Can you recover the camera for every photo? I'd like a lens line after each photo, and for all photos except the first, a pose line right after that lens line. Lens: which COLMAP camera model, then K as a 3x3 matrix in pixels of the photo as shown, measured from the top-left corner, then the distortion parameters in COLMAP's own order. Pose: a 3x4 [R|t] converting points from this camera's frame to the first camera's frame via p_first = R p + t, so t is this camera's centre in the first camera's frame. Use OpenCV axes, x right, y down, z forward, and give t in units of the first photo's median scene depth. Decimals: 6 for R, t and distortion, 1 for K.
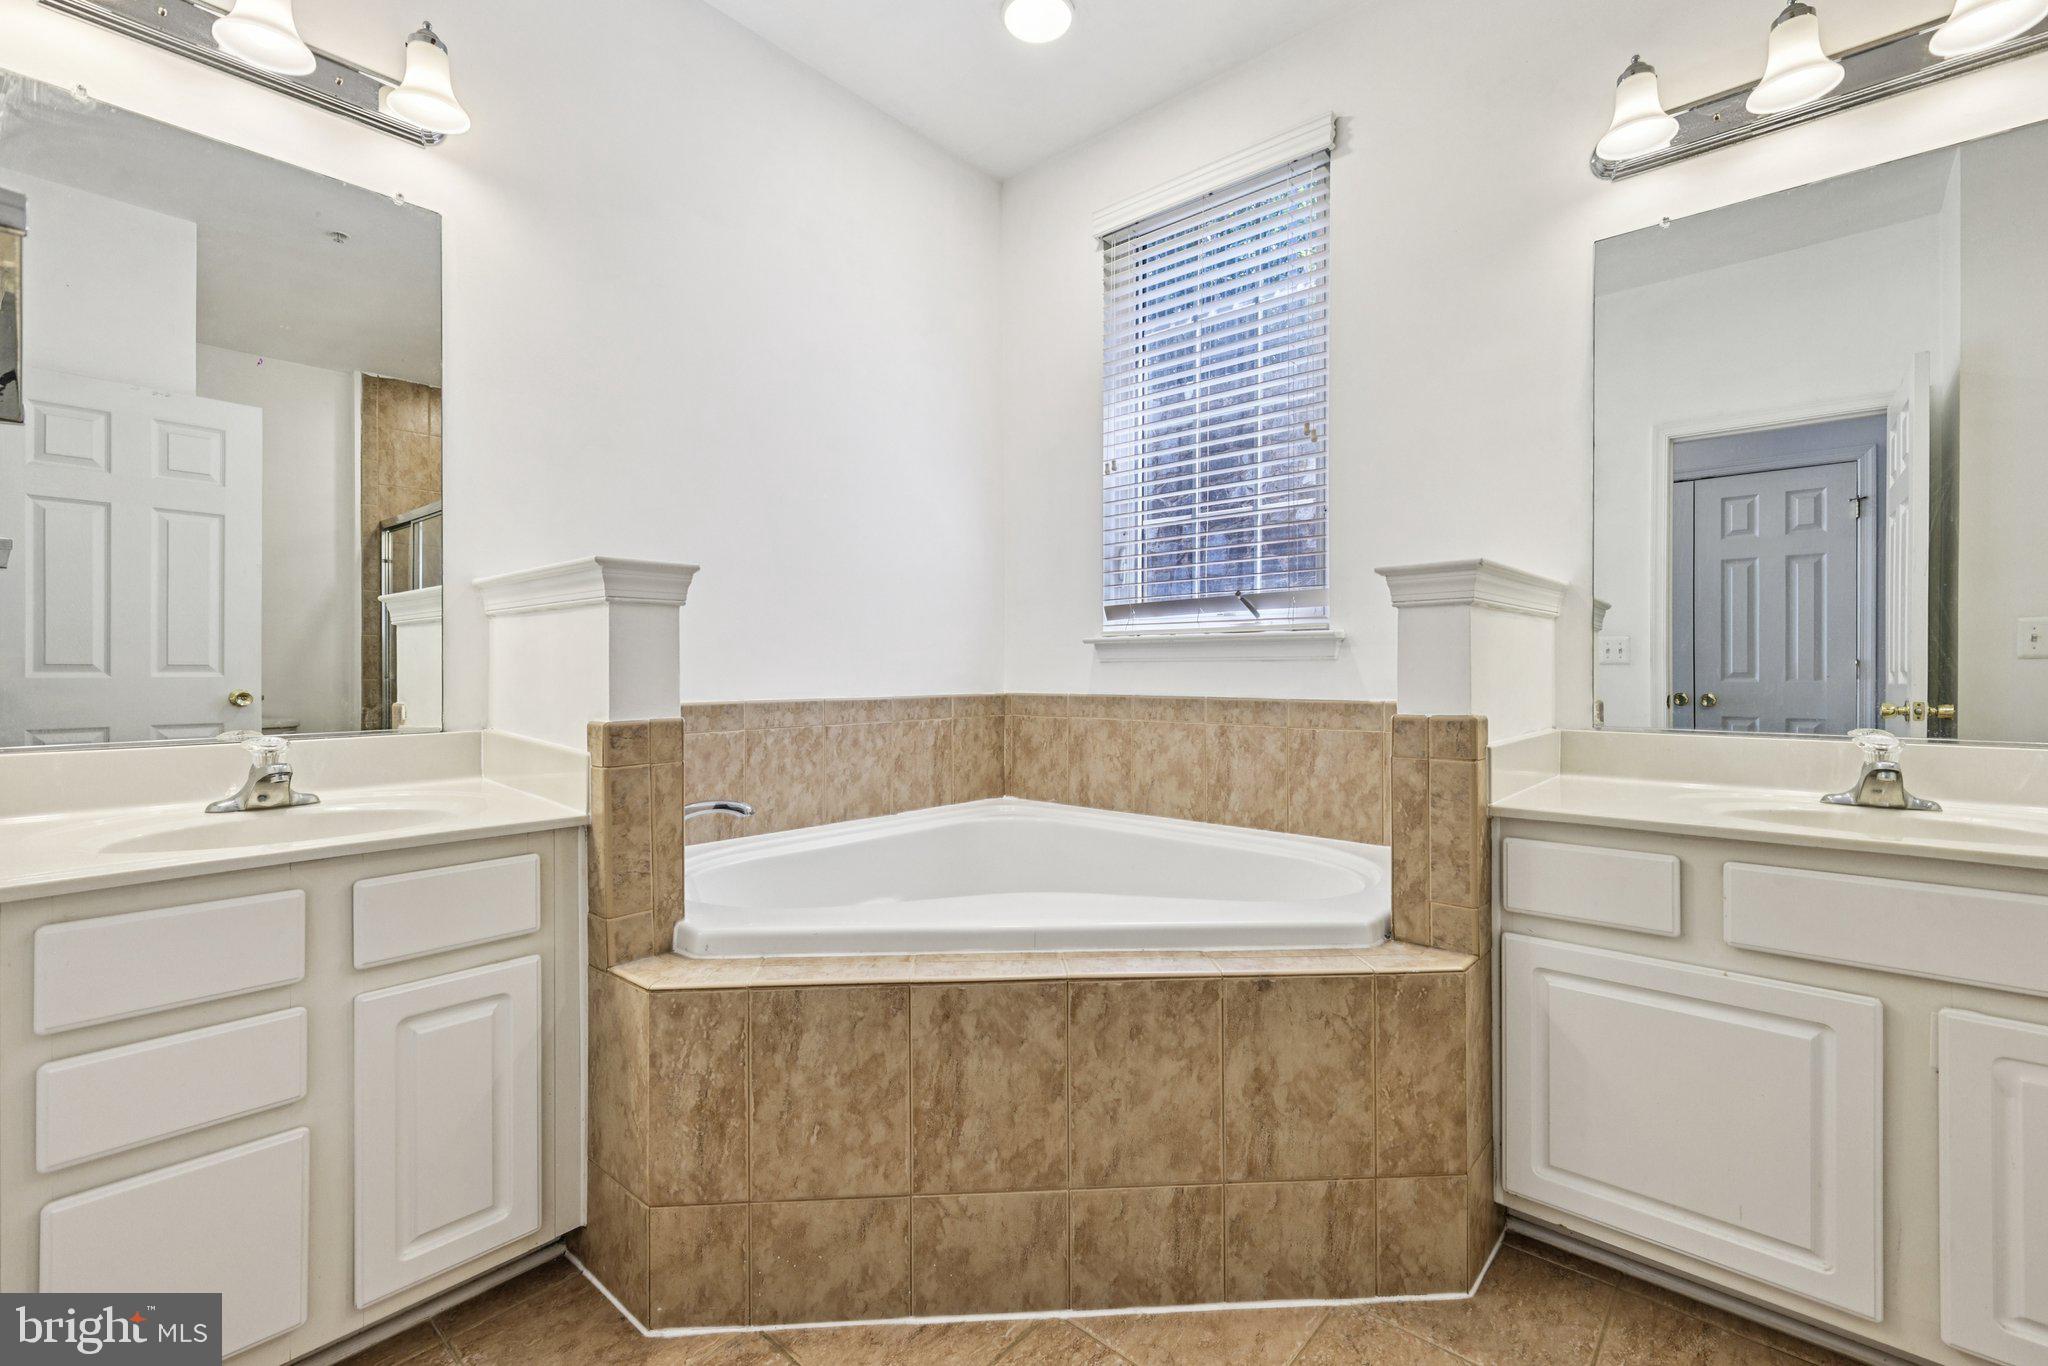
lens RADIAL K [[890.2, 0, 1017.2], [0, 890.2, 677.9], [0, 0, 1]] dist [0.002728, -0.000274]
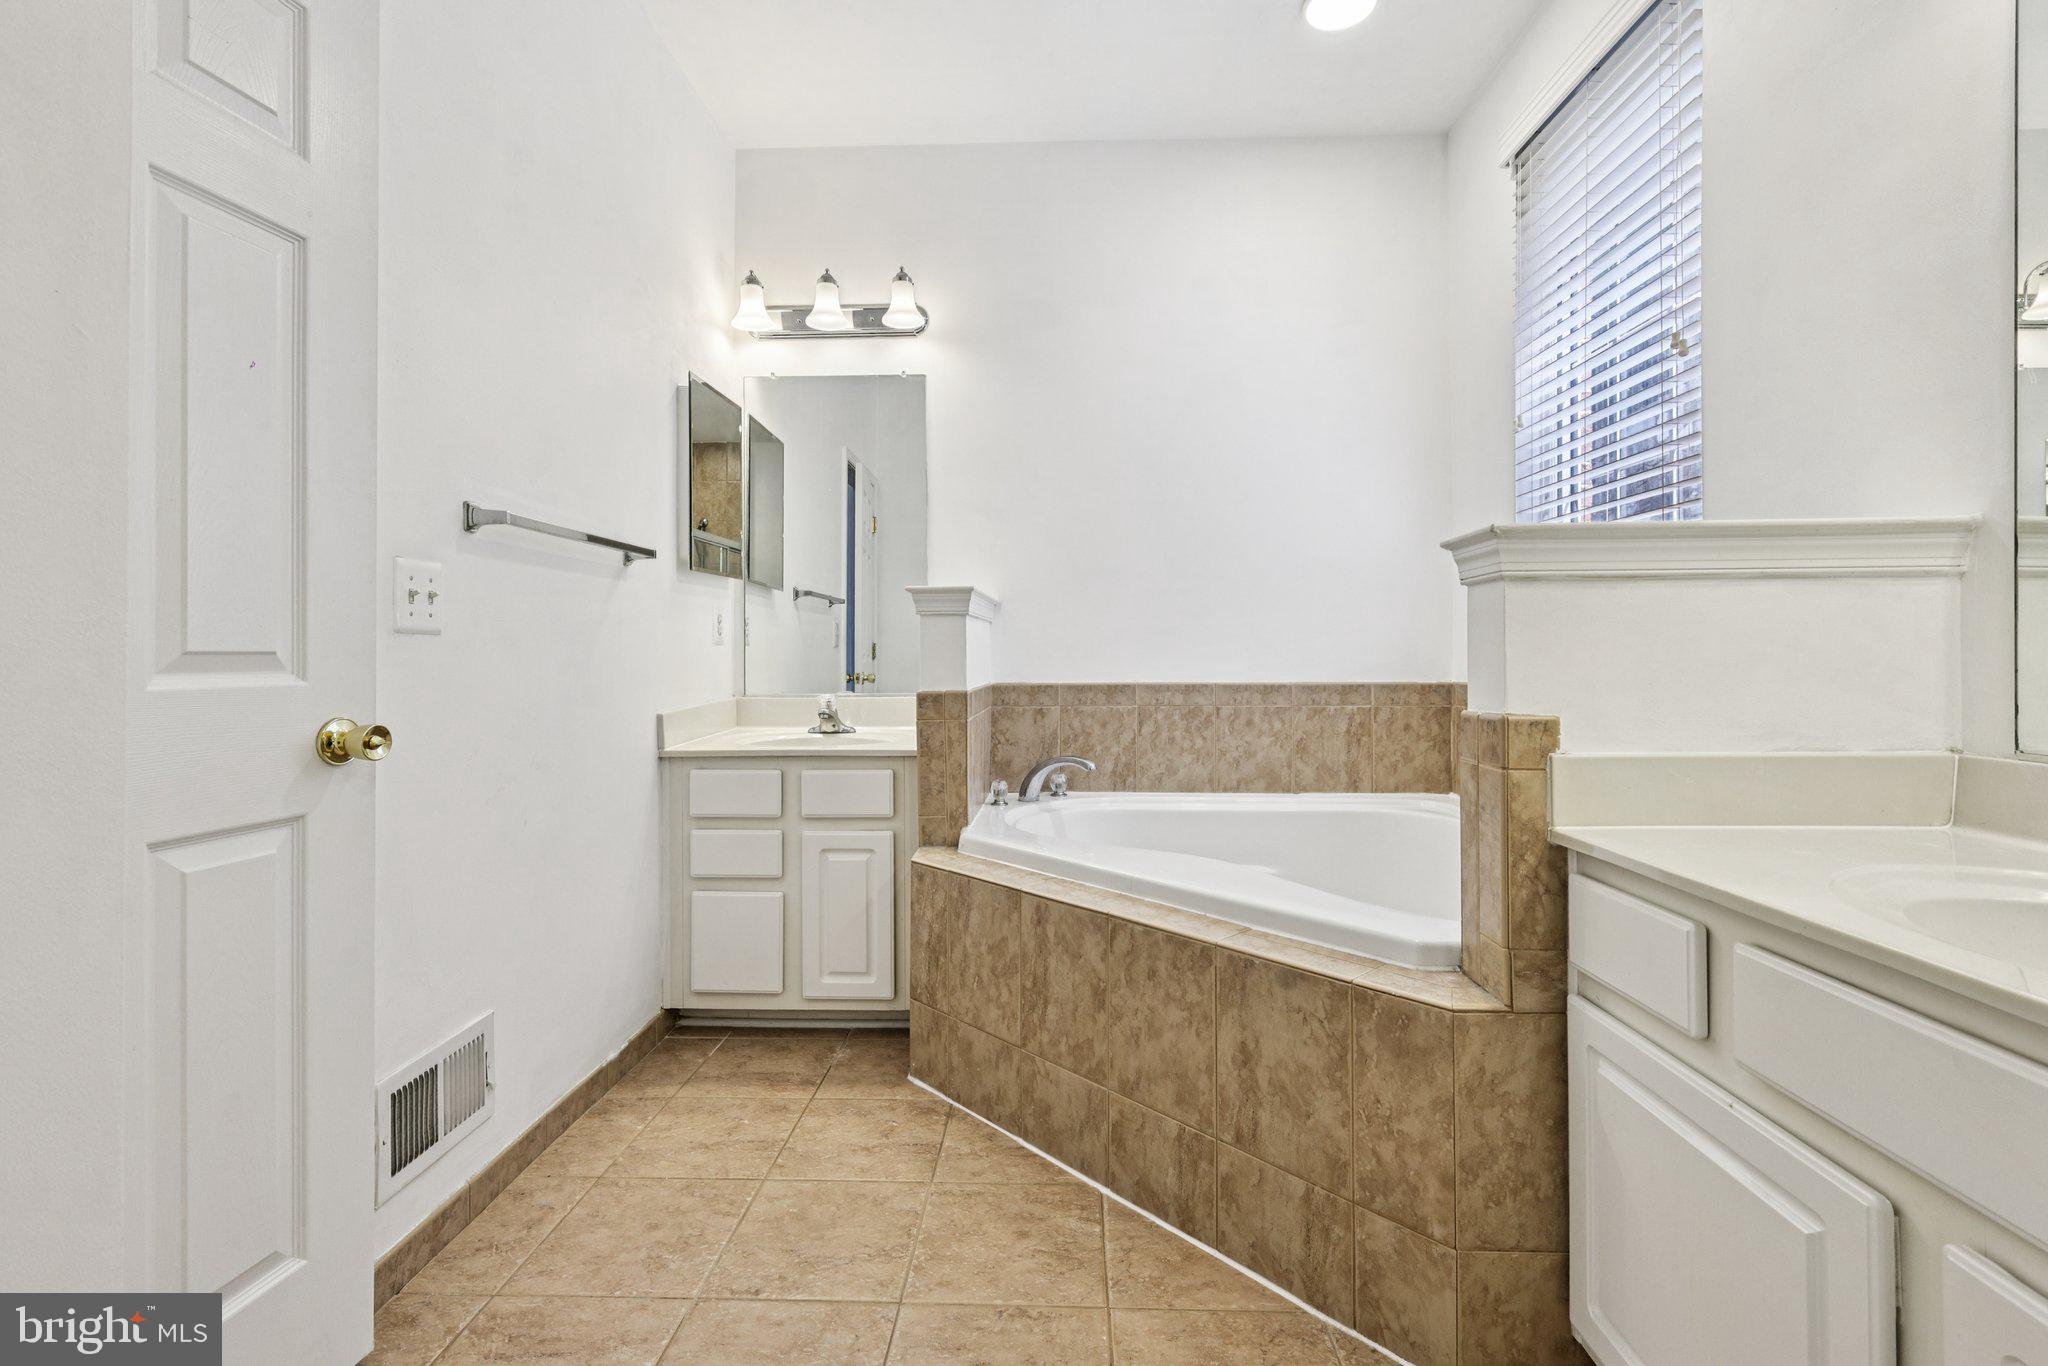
lens RADIAL K [[890.2, 0, 1018.2], [0, 890.2, 662.9], [0, 0, 1]] dist [0.002728, -0.000274]
pose [[0.640056, 0.005466, -0.768308, 0.894463], [-0.005629, 0.999981, 0.002424, -0.005298], [0.768307, 0.002774, 0.640075, 0.130523]]
